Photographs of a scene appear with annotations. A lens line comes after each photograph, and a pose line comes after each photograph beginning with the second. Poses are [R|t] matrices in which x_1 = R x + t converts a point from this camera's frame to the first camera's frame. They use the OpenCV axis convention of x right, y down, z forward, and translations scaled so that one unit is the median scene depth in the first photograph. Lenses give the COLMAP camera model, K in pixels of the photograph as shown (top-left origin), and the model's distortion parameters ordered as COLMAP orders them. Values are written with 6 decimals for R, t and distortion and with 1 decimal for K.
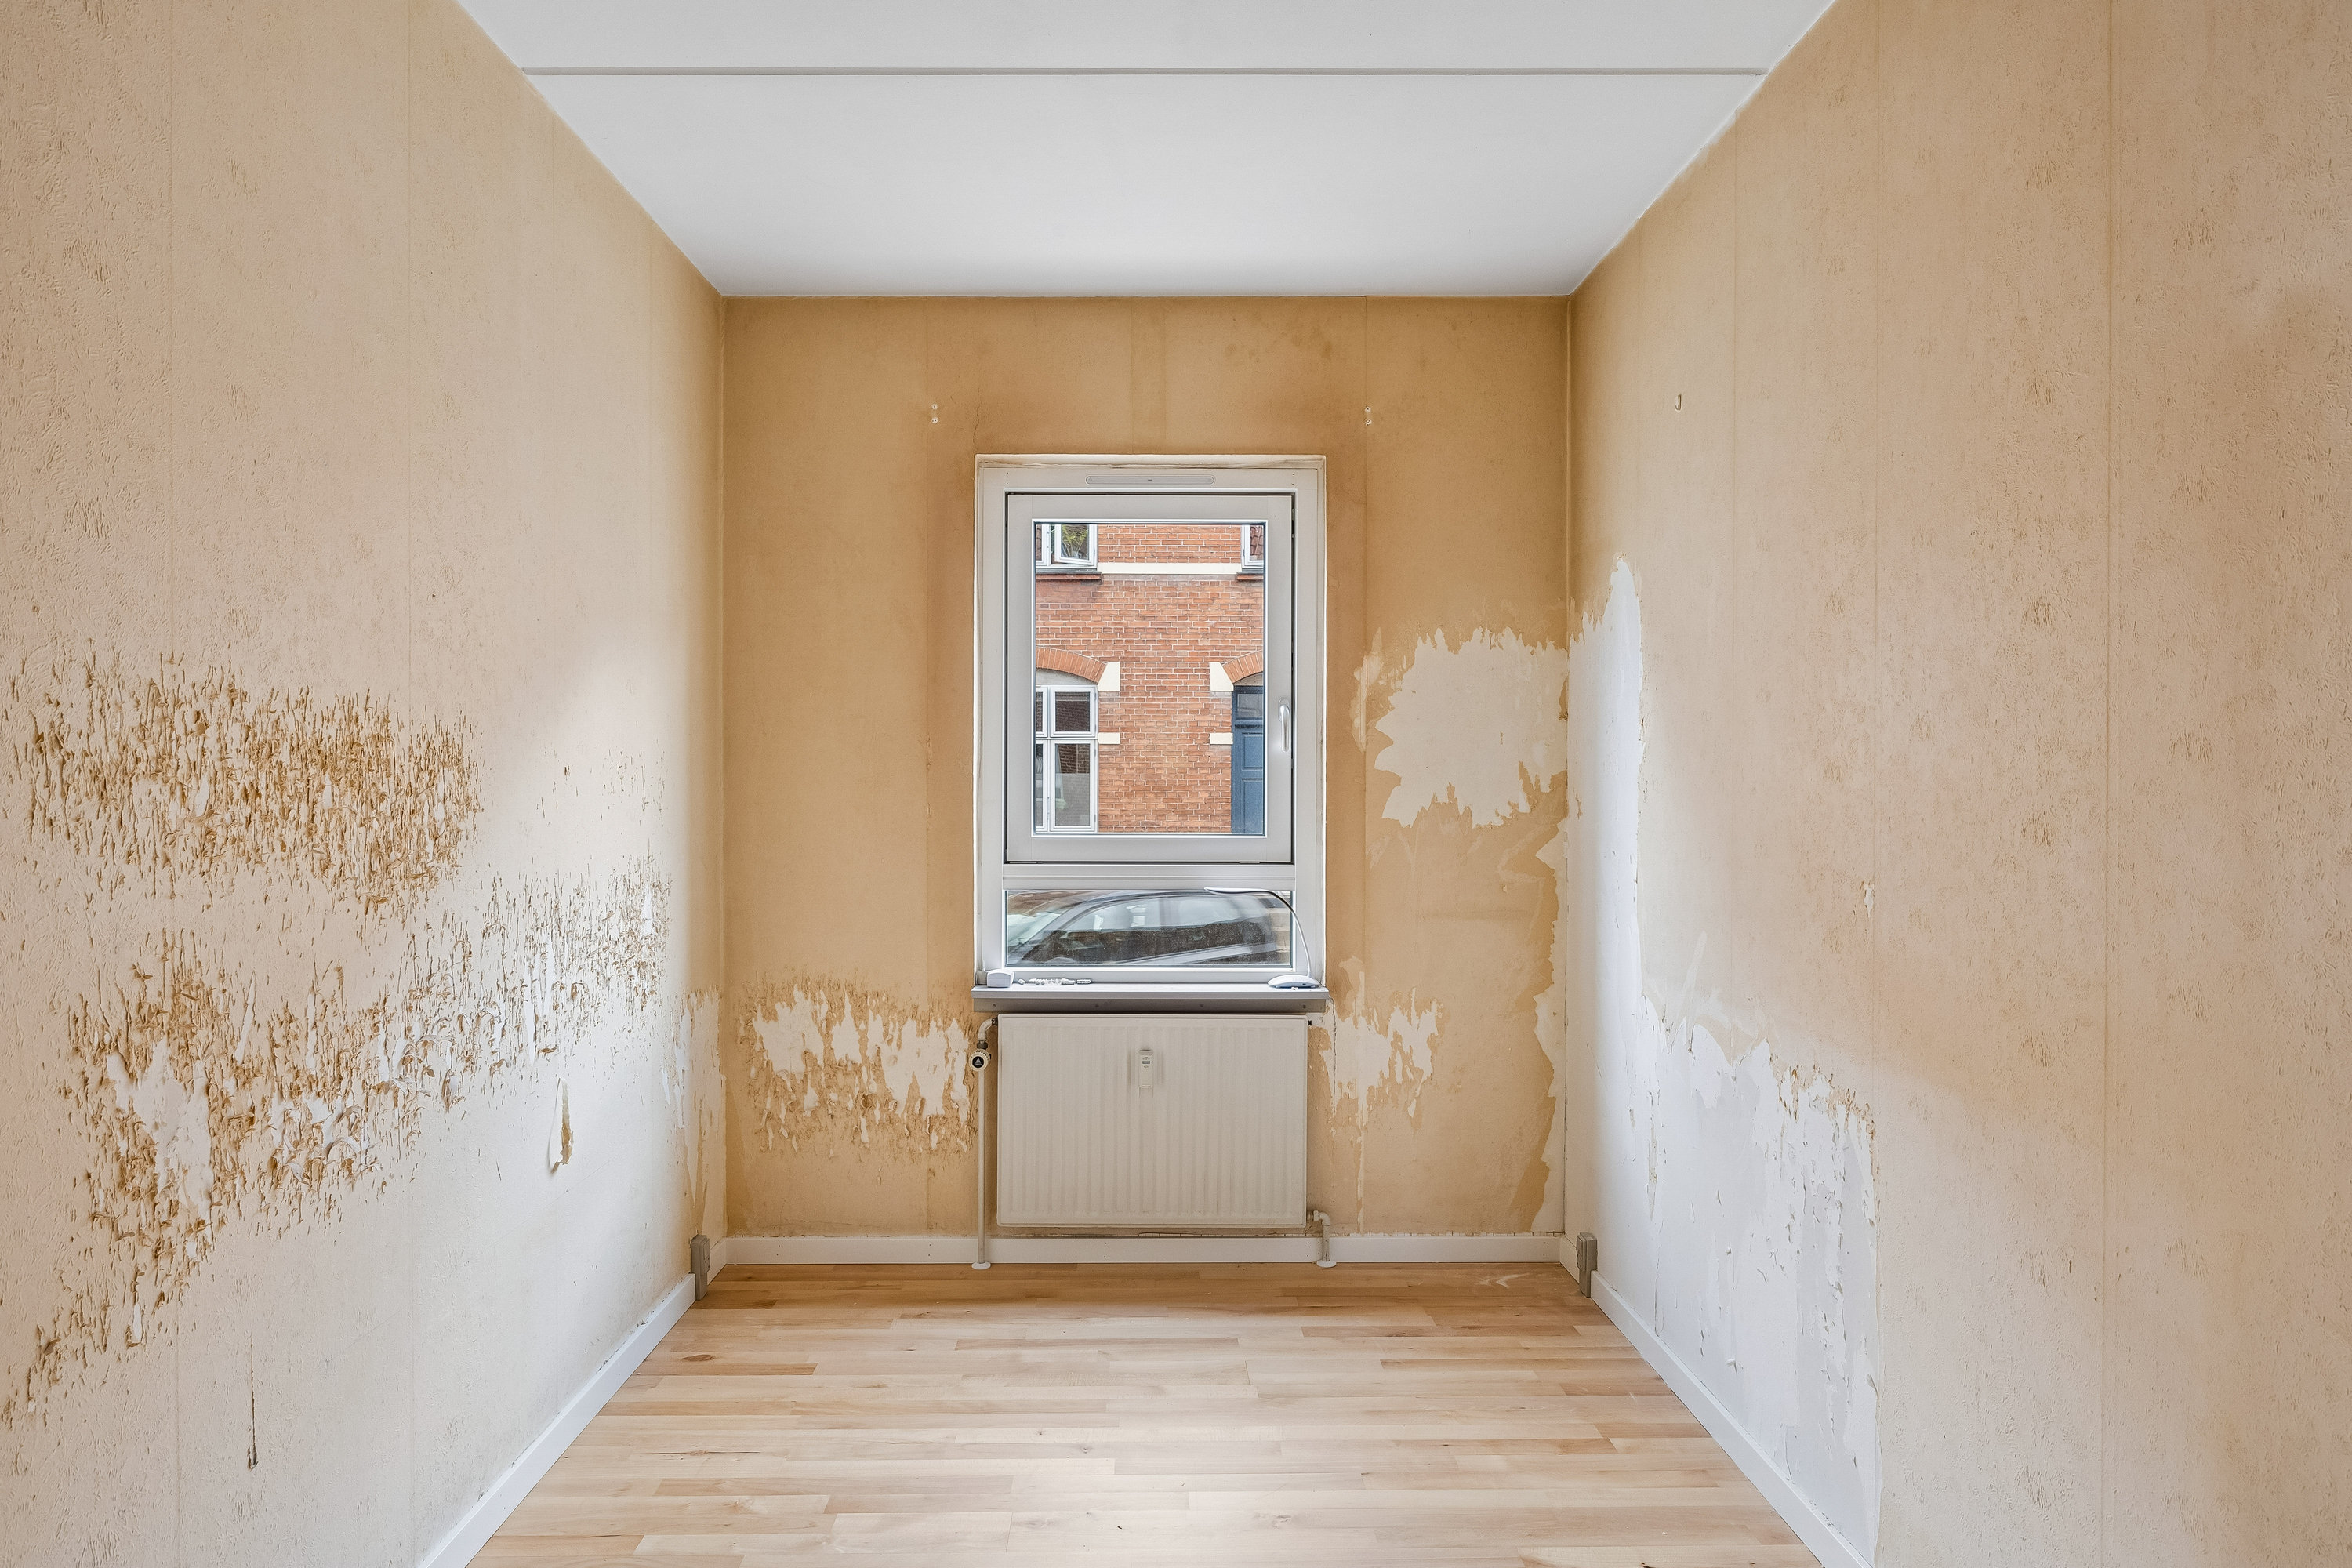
lens RADIAL K [[1554.3, 0, 1133.3], [0, 1554.3, 782.3], [0, 0, 1]] dist [-0.009175, 0.007130]
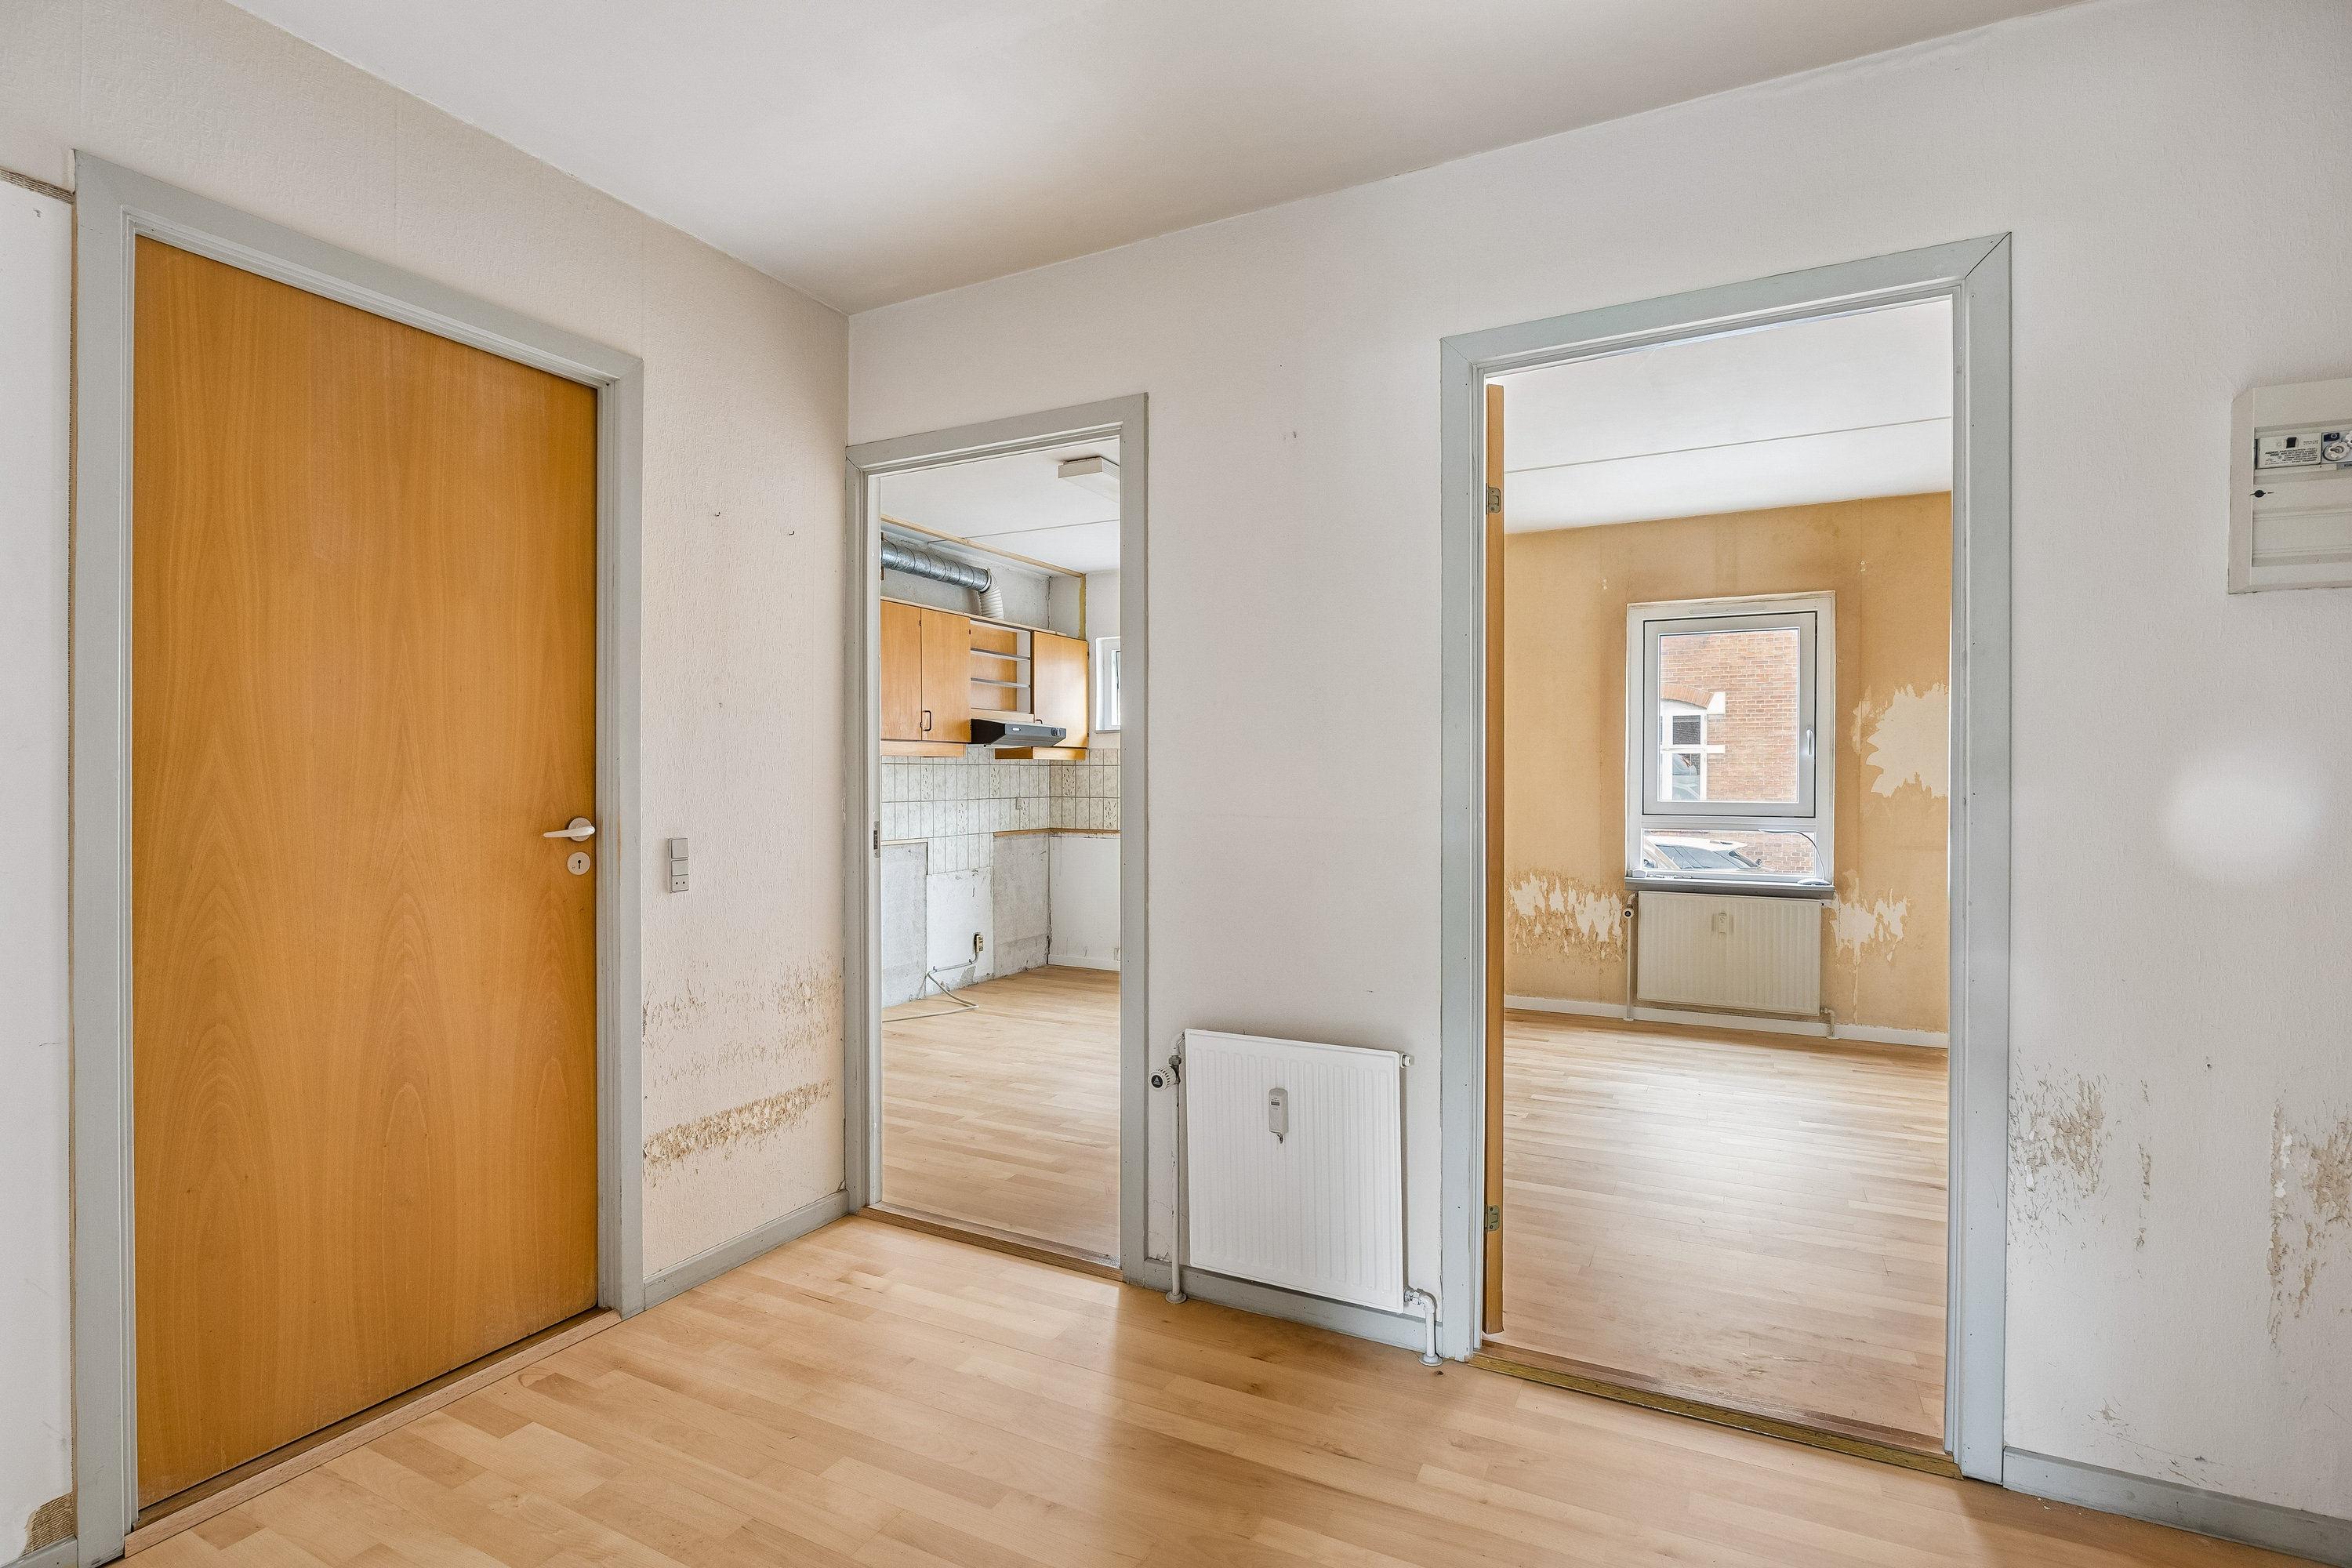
lens RADIAL K [[1116.3, 0, 1165.8], [0, 1116.3, 789.5], [0, 0, 1]] dist [-0.019314, -0.000695]
pose [[0.887991, 0.005275, -0.459831, 0.026978], [-0.002782, 0.999978, 0.006098, 0.015173], [0.459853, -0.004135, 0.887985, -0.511469]]
